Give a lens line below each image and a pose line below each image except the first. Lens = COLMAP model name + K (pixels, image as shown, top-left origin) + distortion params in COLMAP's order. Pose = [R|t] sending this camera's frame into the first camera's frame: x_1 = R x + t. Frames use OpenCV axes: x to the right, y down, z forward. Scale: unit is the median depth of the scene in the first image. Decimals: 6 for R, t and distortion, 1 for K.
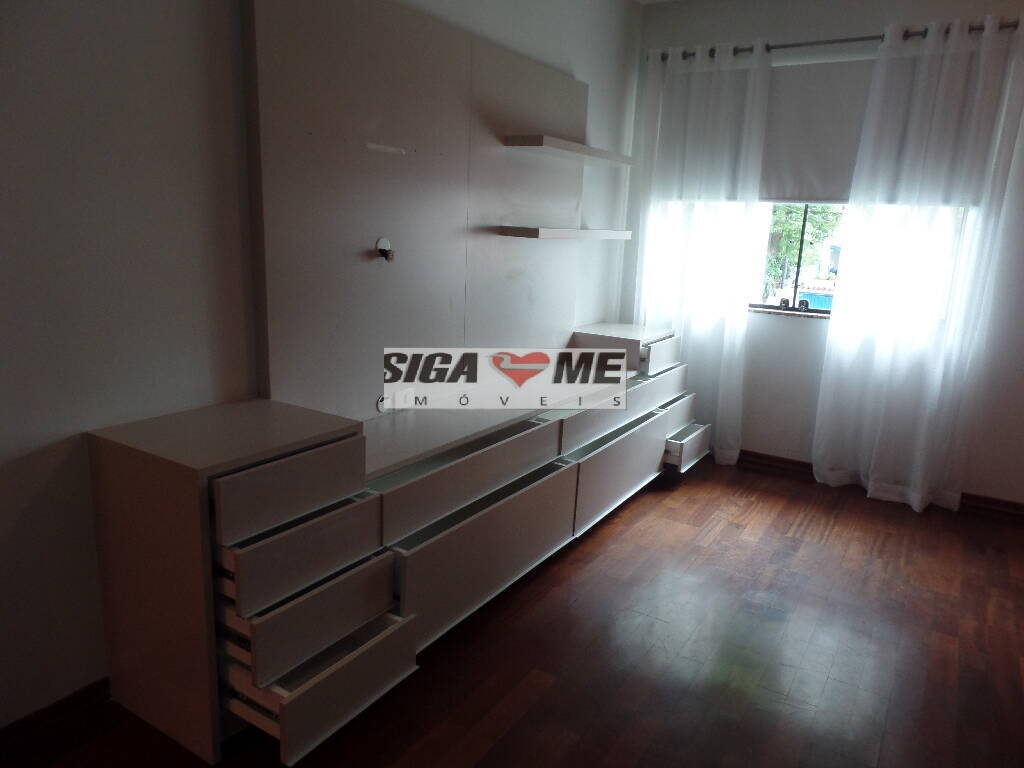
lens RADIAL K [[718.2, 0, 511.8], [0, 718.2, 385.9], [0, 0, 1]] dist [0.031496, -0.009263]
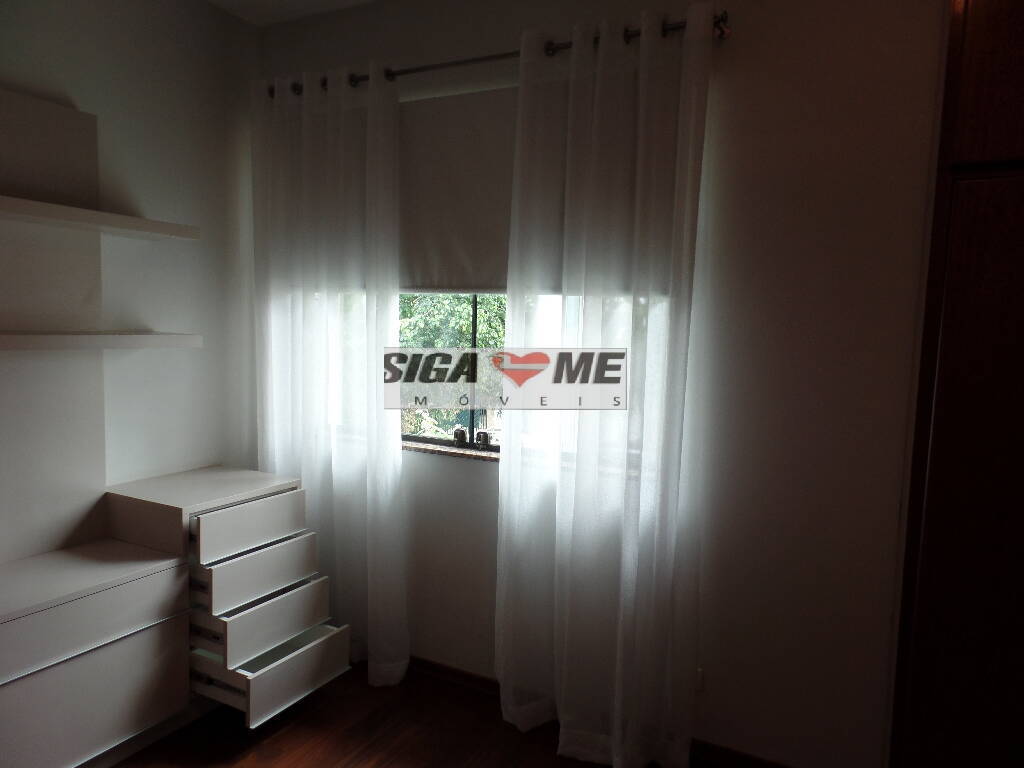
lens RADIAL K [[718.2, 0, 508.6], [0, 718.2, 380.1], [0, 0, 1]] dist [0.031496, -0.009263]
pose [[0.998112, -0.015161, 0.059525, 0.417539], [0.022710, 0.991480, -0.128266, -0.085868], [-0.057074, 0.129376, 0.989952, 0.346515]]
